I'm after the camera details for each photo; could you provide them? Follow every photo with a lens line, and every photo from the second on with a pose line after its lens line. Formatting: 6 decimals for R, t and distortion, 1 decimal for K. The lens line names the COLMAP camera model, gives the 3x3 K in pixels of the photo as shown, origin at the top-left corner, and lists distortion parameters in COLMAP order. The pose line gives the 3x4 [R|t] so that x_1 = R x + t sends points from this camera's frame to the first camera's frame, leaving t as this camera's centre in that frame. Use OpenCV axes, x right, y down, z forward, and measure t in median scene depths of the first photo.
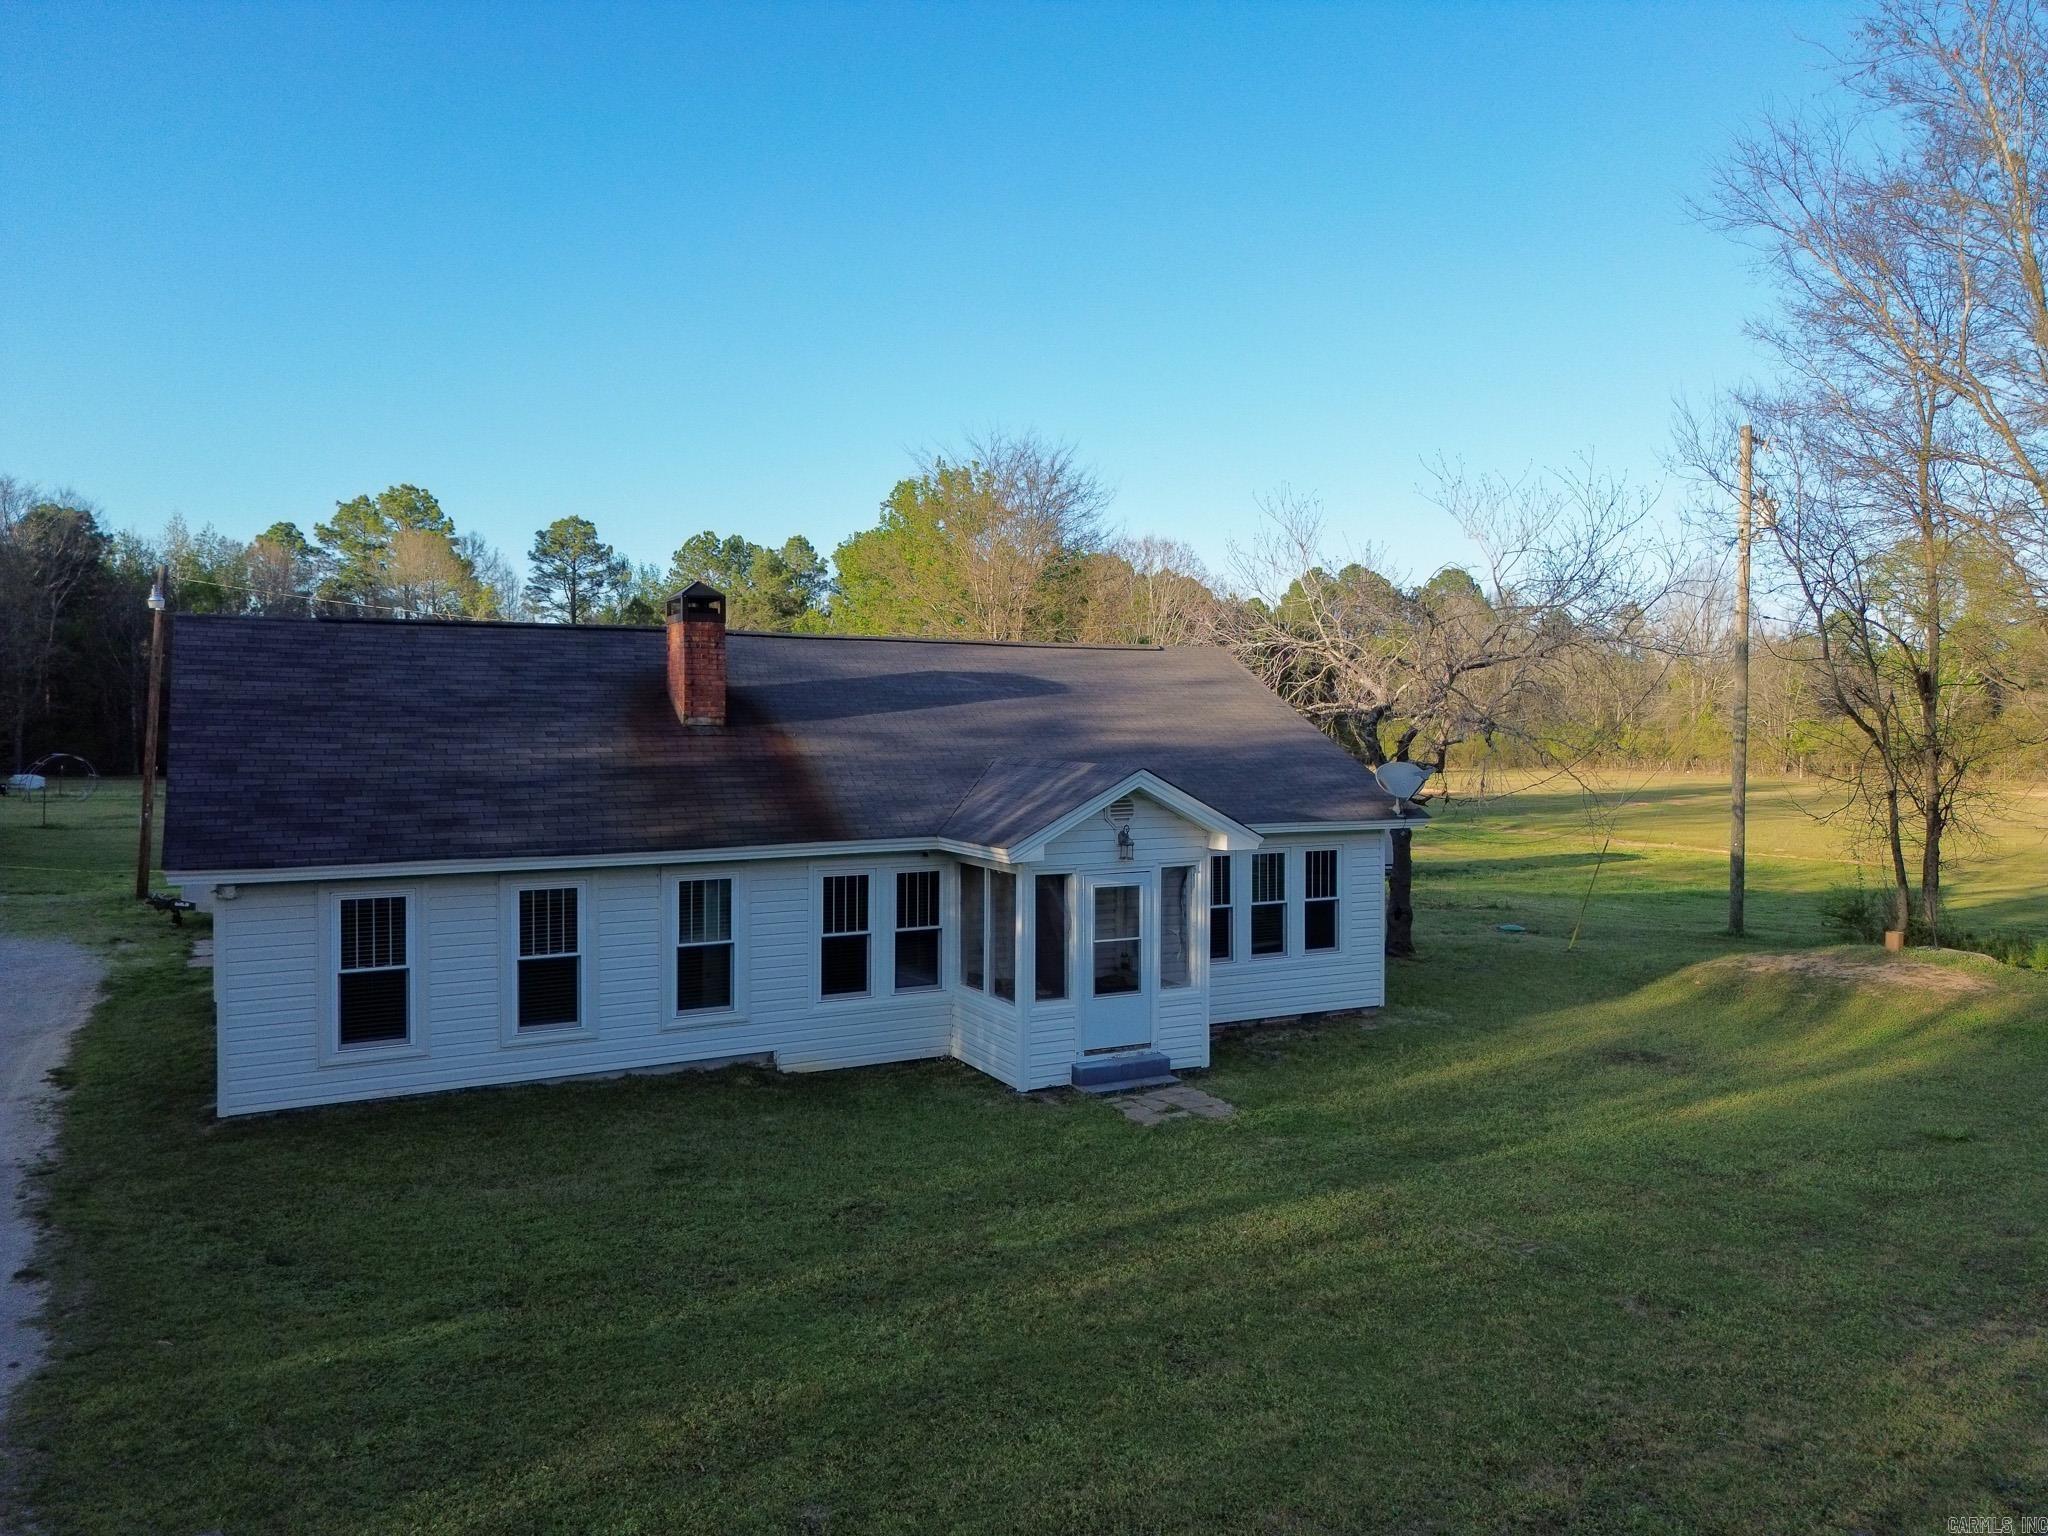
lens RADIAL K [[1445.3, 0, 1025.7], [0, 1445.3, 761.6], [0, 0, 1]] dist [0.069942, -0.064616]
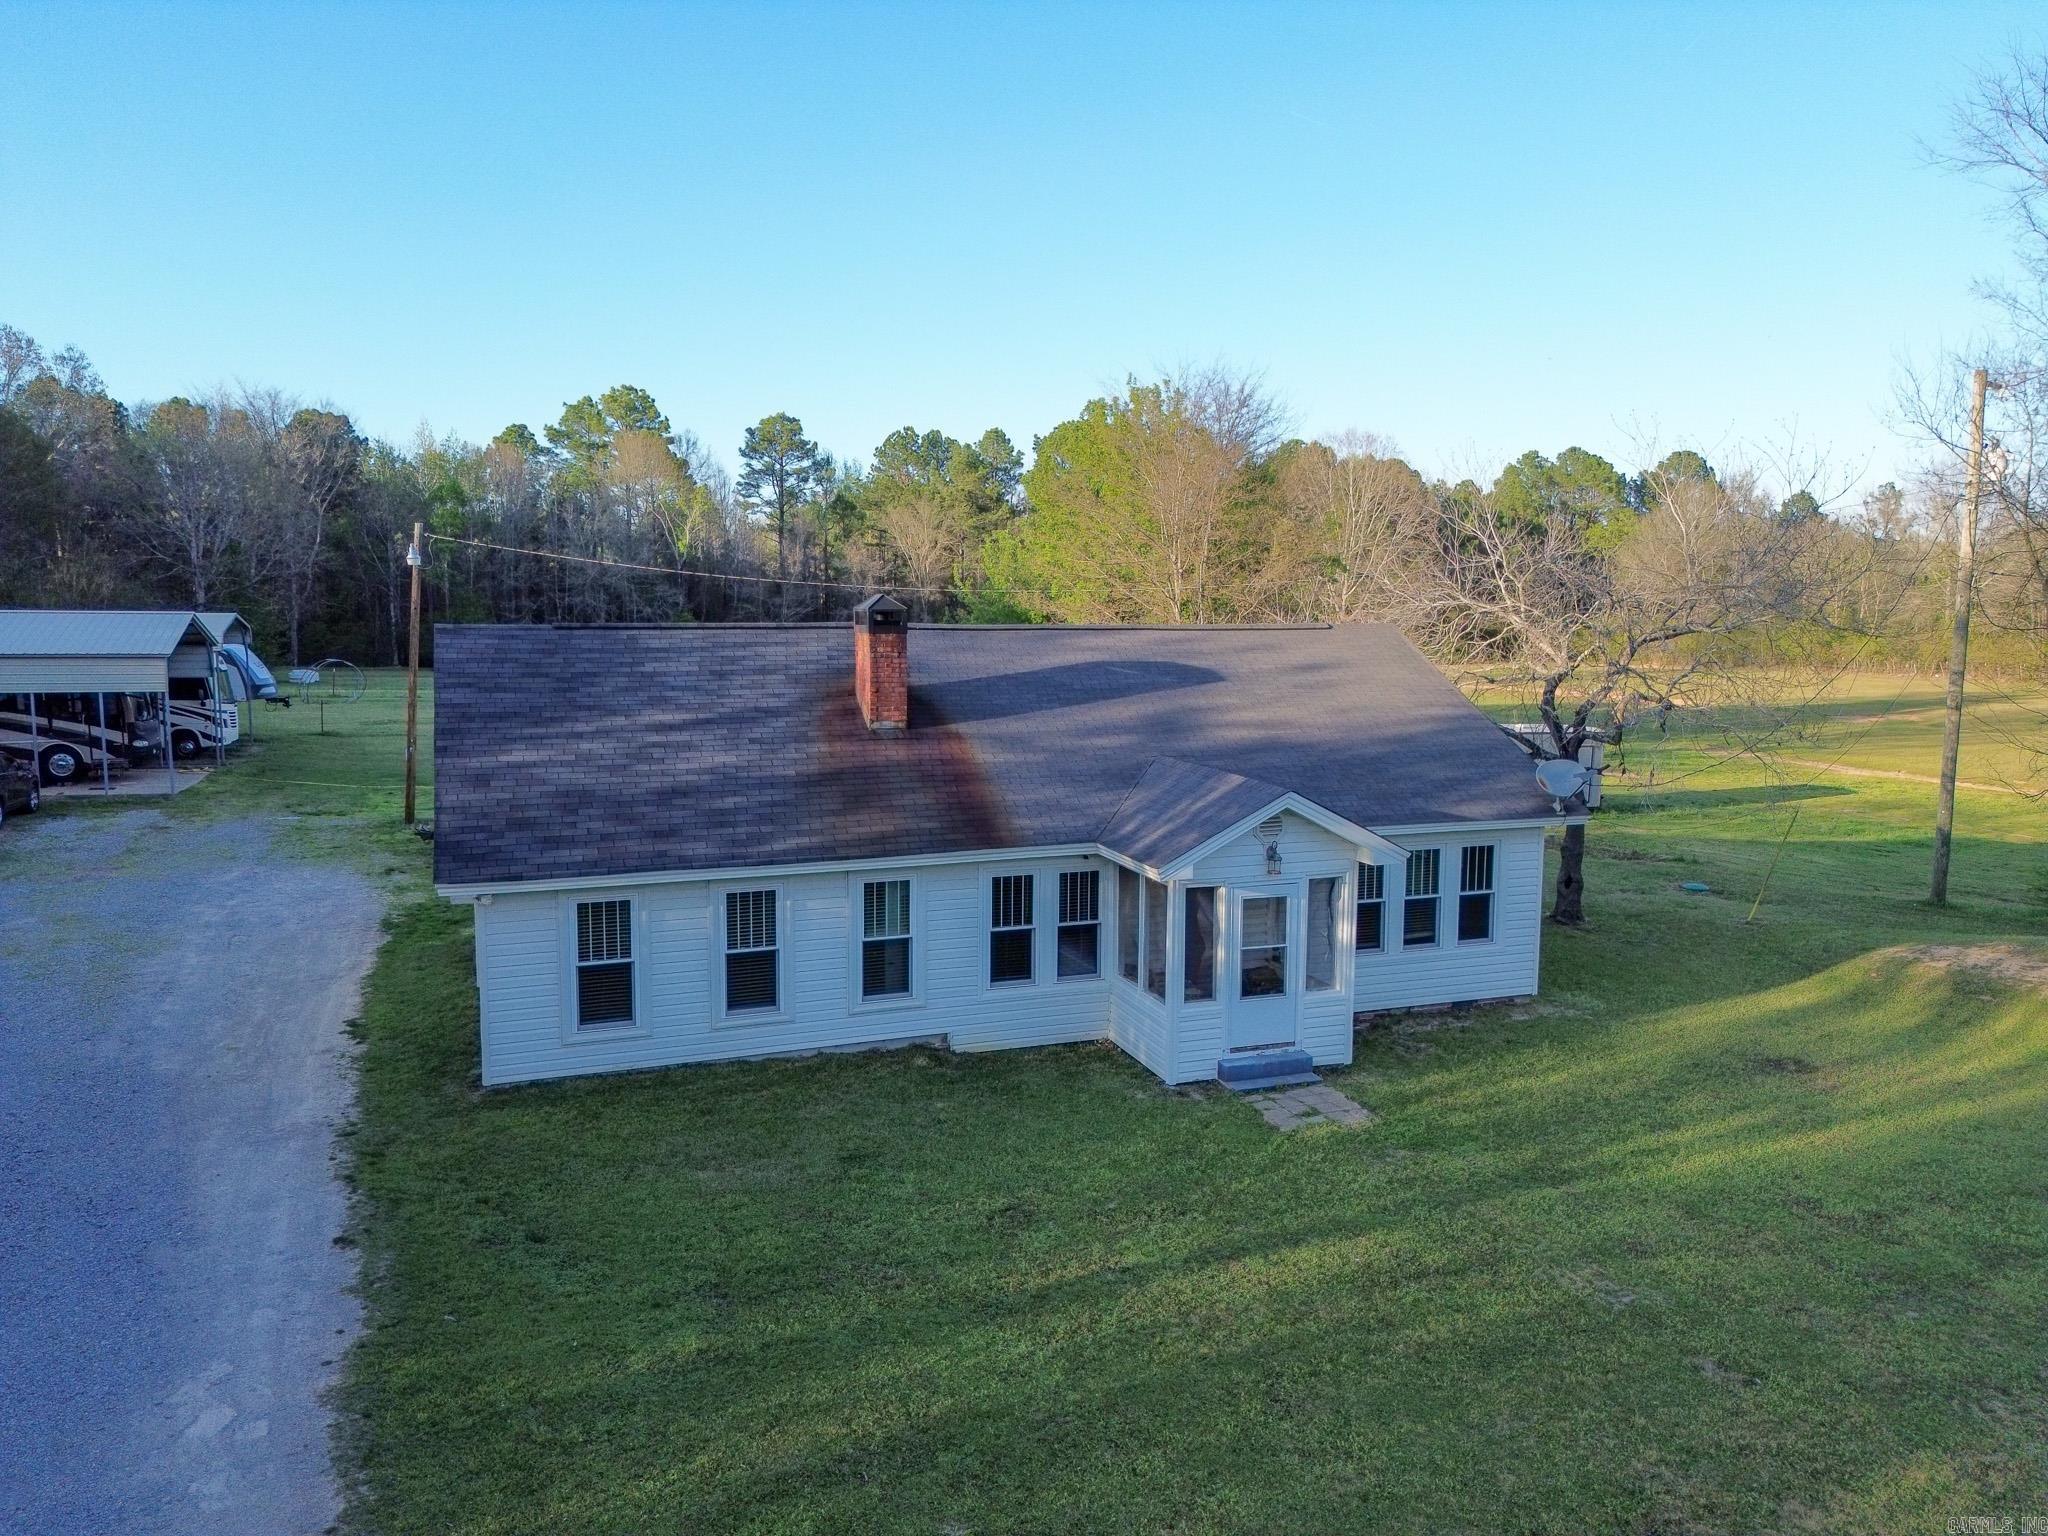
lens RADIAL K [[1440.2, 0, 1024.0], [0, 1440.2, 768.0], [0, 0, 1]] dist [0.082771, -0.090408]
pose [[0.990512, 0.020391, -0.135906, 0.031008], [-0.007978, 0.995795, 0.091264, -0.106580], [0.137195, -0.089314, 0.986509, -0.064399]]
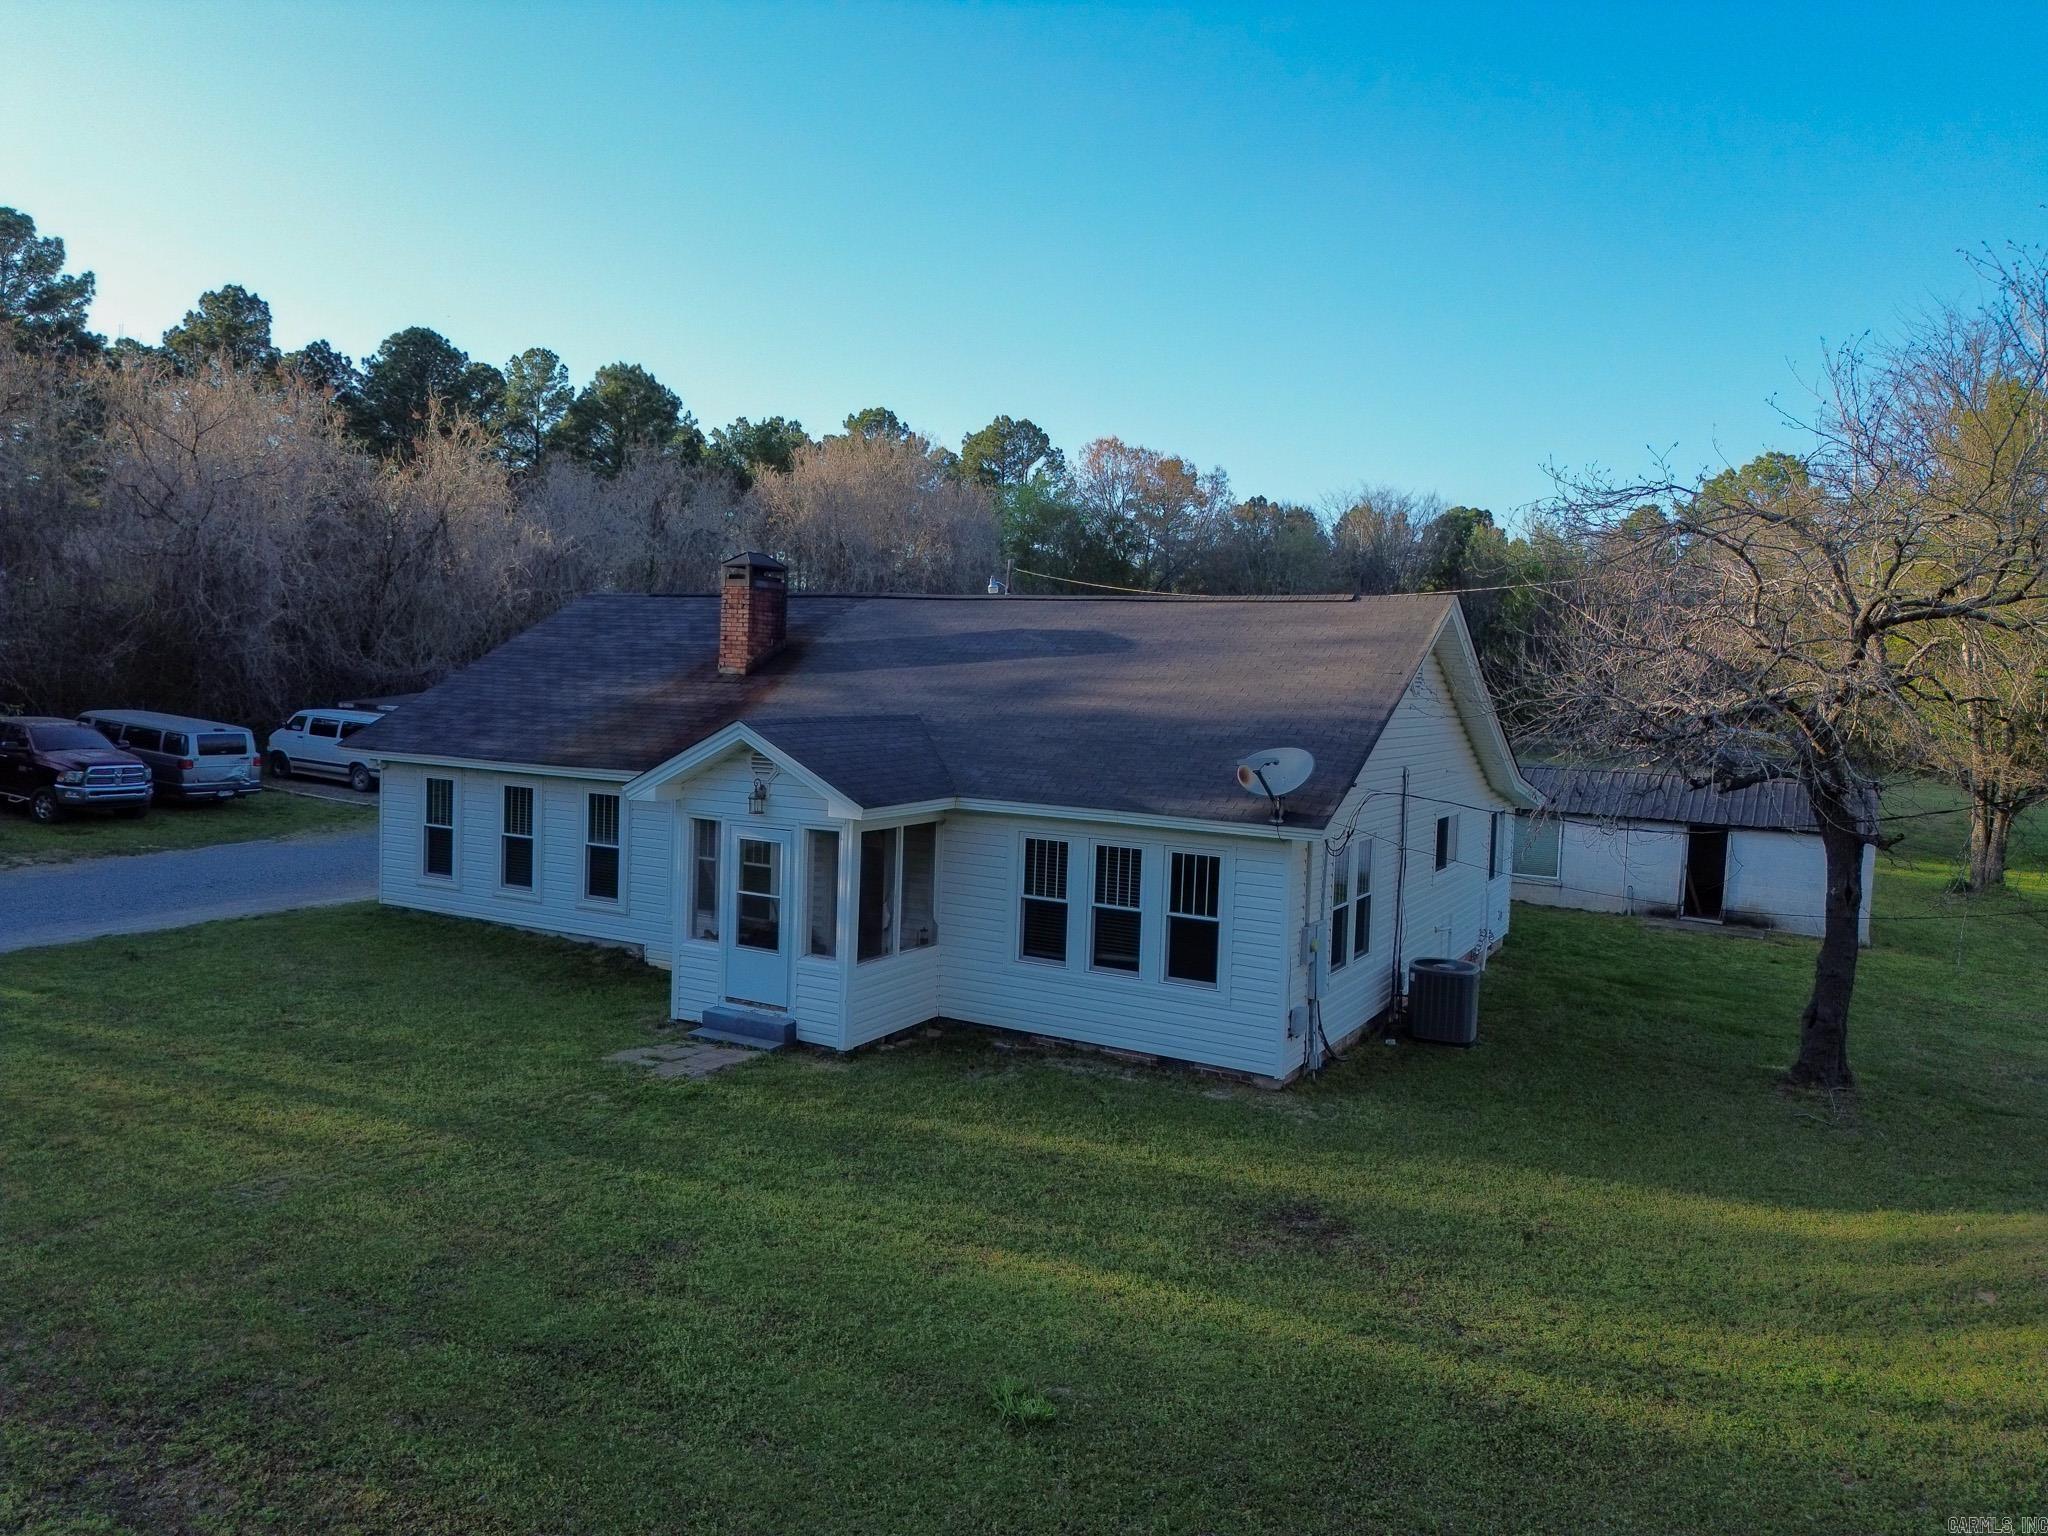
lens RADIAL K [[1440.2, 0, 1024.0], [0, 1440.2, 768.0], [0, 0, 1]] dist [0.082771, -0.090408]
pose [[0.528185, 0.071043, -0.846152, 1.015948], [-0.057182, 0.997208, 0.048031, -0.020731], [0.847202, 0.023016, 0.530772, 0.647015]]
